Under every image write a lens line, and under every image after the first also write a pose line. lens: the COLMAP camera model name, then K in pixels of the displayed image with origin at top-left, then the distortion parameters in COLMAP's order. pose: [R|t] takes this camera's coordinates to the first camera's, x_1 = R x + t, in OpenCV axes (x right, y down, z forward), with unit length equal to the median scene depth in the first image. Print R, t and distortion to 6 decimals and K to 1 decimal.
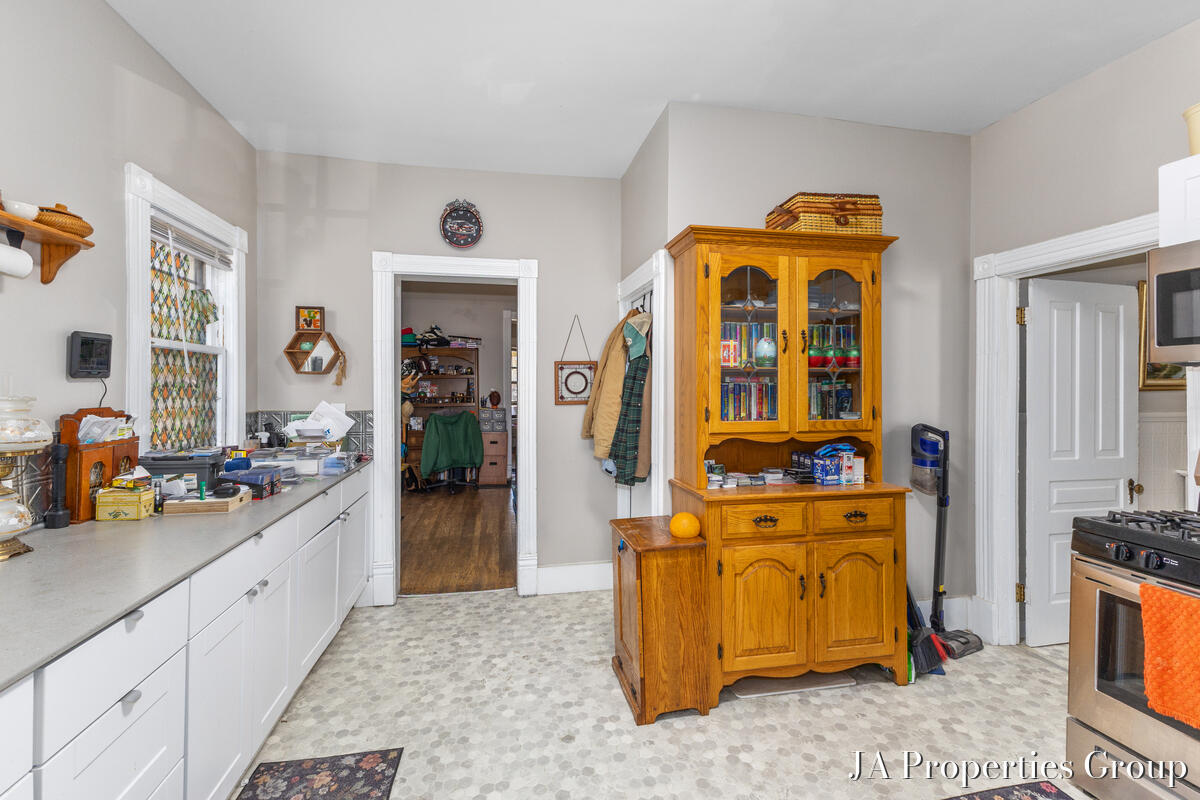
lens RADIAL K [[516.2, 0, 607.8], [0, 516.2, 386.8], [0, 0, 1]] dist [0.001775, -0.000024]
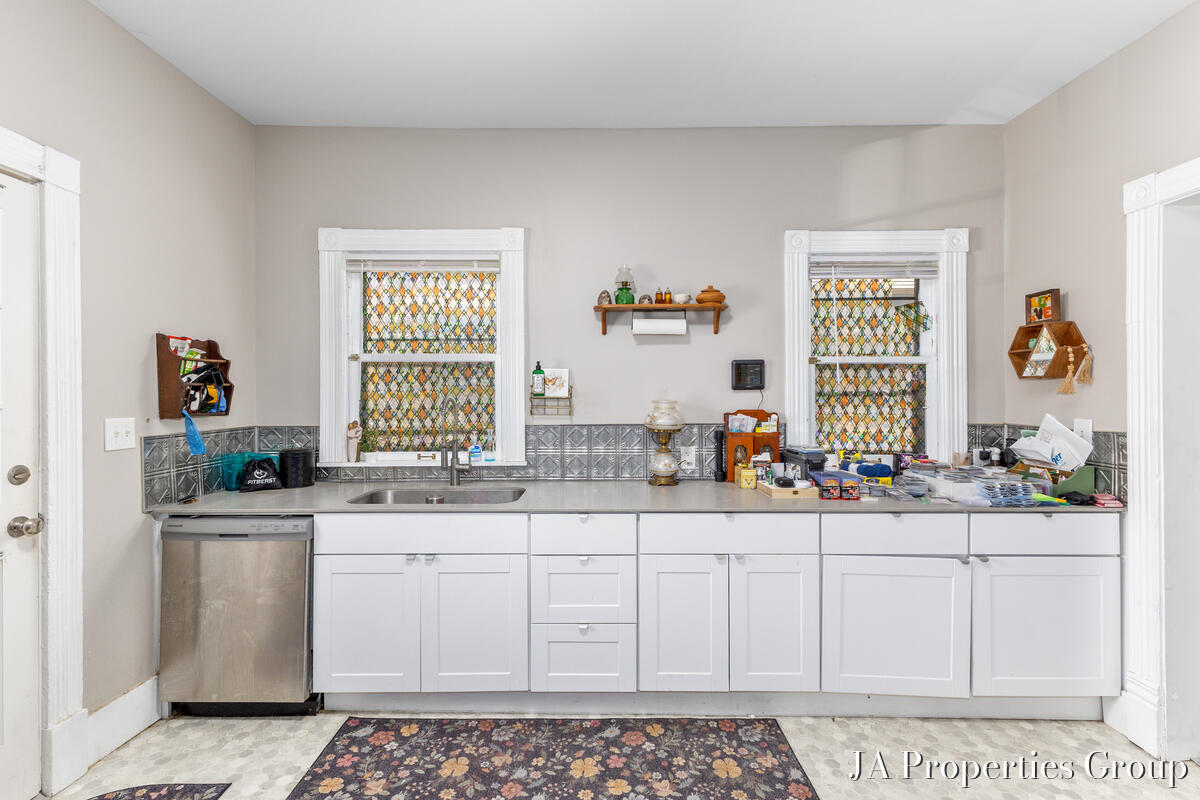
lens RADIAL K [[517.2, 0, 571.2], [0, 517.2, 396.1], [0, 0, 1]] dist [0.000477, 0.000071]
pose [[-0.234864, -0.001257, -0.972028, 0.449344], [-0.000346, 0.999999, -0.001210, 0.002406], [0.972028, 0.000052, -0.234864, 0.654012]]
